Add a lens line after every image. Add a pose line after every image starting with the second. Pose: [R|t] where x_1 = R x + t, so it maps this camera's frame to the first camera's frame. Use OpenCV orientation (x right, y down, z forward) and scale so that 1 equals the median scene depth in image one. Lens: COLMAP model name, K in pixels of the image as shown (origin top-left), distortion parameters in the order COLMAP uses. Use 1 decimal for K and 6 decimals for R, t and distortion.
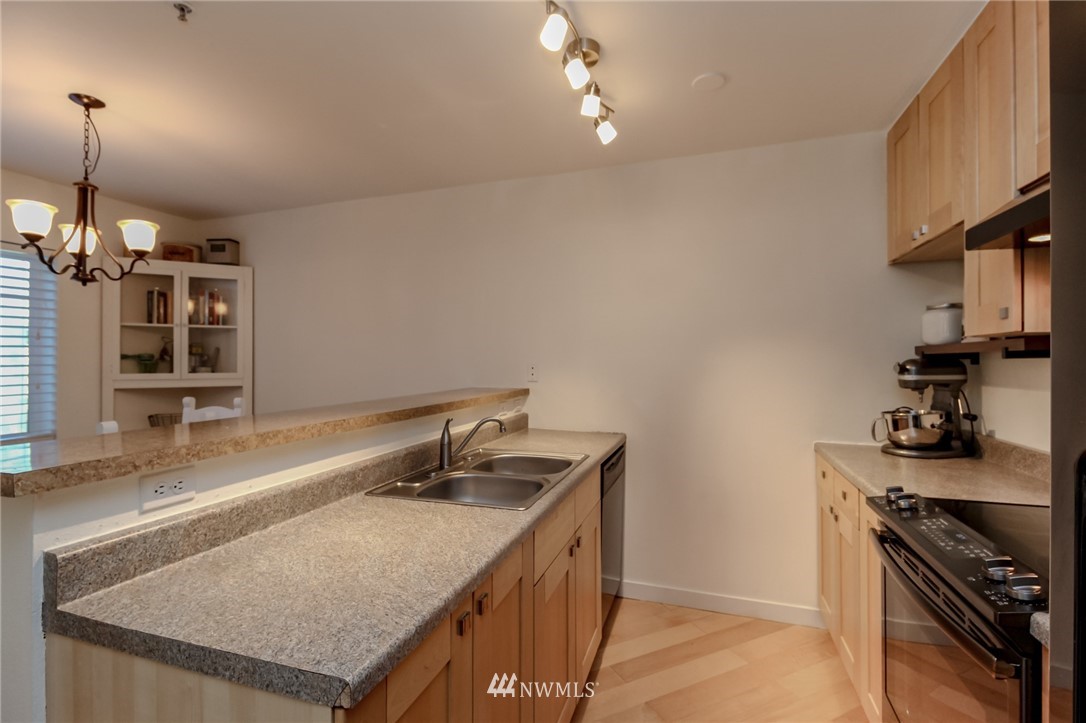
lens RADIAL K [[493.5, 0, 543.0], [0, 493.5, 361.5], [0, 0, 1]] dist [0.001263, 0.000013]
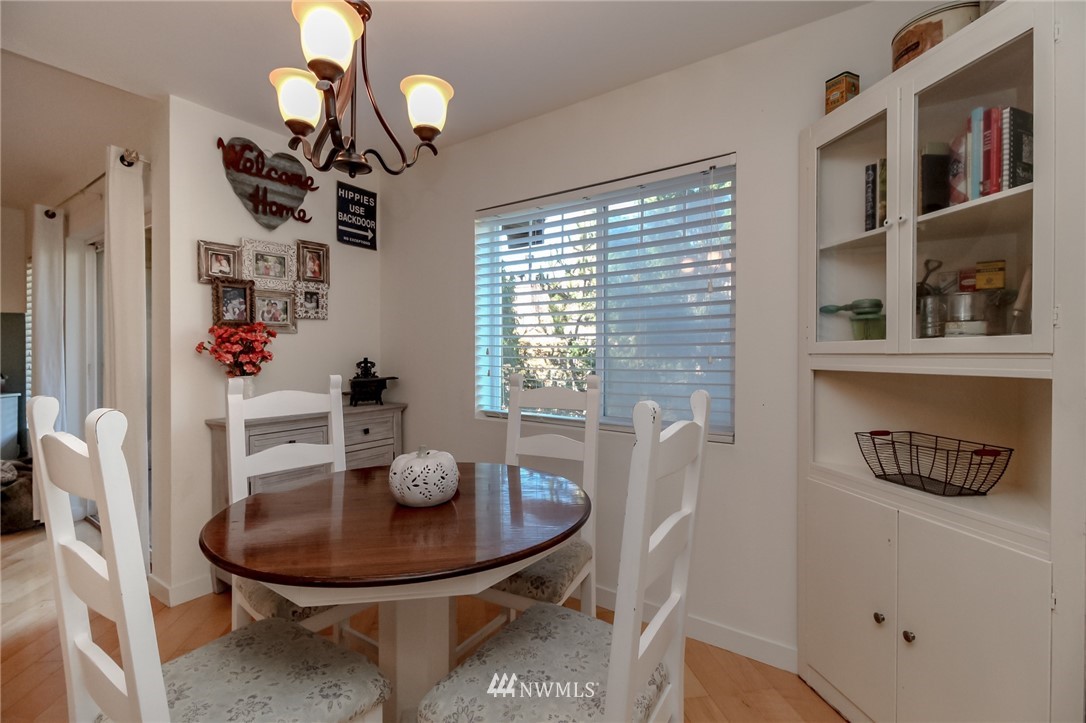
lens RADIAL K [[493.5, 0, 543.0], [0, 493.5, 361.5], [0, 0, 1]] dist [0.001263, 0.000013]
pose [[-0.270368, 0.014516, -0.962648, -0.255710], [0.005808, 0.999893, 0.013446, 0.035253], [0.962740, -0.001955, -0.270423, 0.831381]]
